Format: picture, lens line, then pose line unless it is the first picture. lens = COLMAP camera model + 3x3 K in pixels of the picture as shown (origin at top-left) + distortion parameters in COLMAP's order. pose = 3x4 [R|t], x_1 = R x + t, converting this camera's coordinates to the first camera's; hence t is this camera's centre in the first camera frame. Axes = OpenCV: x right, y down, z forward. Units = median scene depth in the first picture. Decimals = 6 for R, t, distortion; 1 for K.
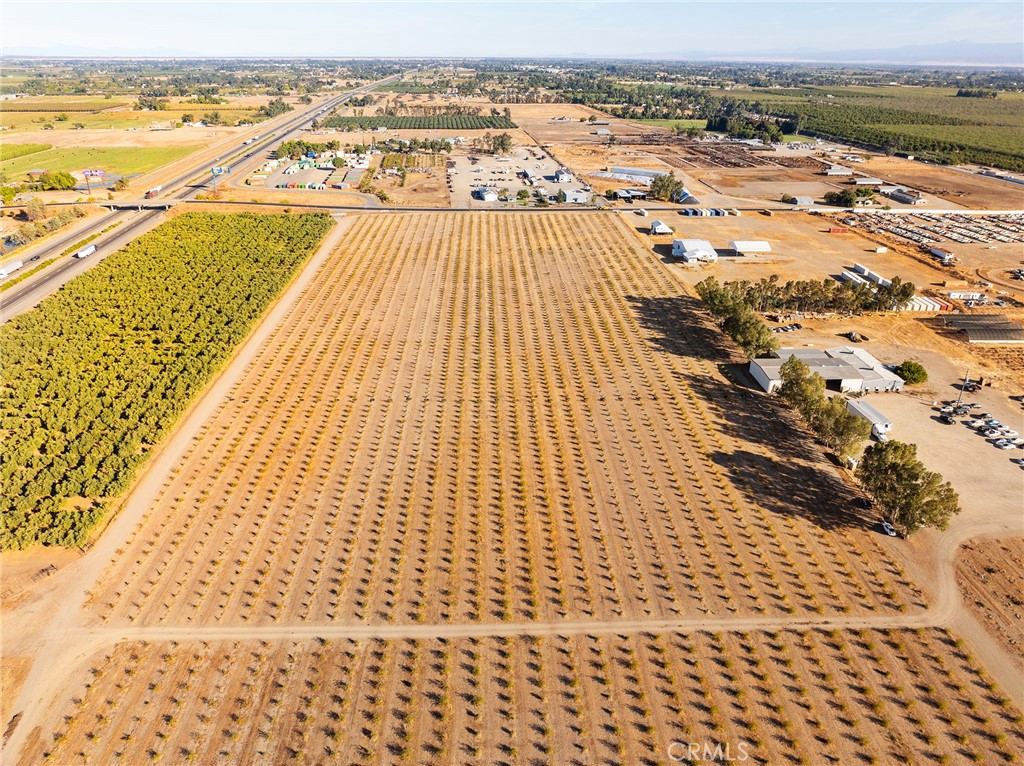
lens RADIAL K [[721.2, 0, 501.3], [0, 721.2, 382.6], [0, 0, 1]] dist [-0.037370, 0.002541]
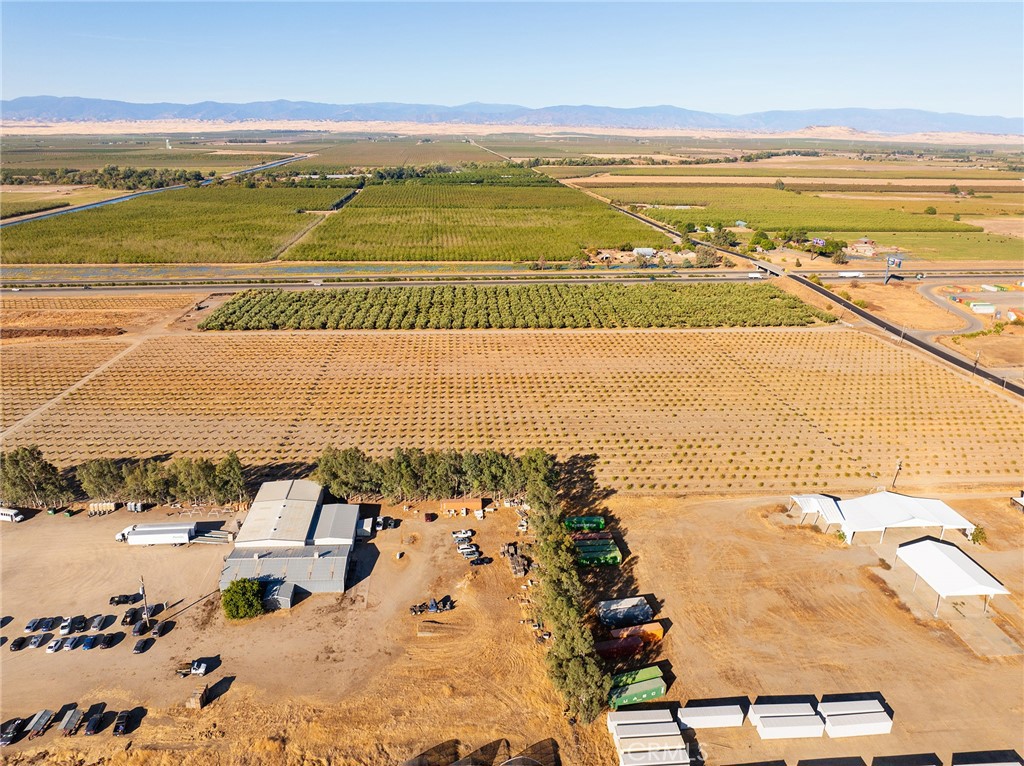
lens RADIAL K [[725.4, 0, 479.7], [0, 725.4, 378.3], [0, 0, 1]] dist [-0.041797, 0.006460]
pose [[0.008889, 0.318710, -0.947811, 1.212788], [-0.427151, 0.858228, 0.284581, -0.495618], [0.904137, 0.402328, 0.143766, 1.093687]]
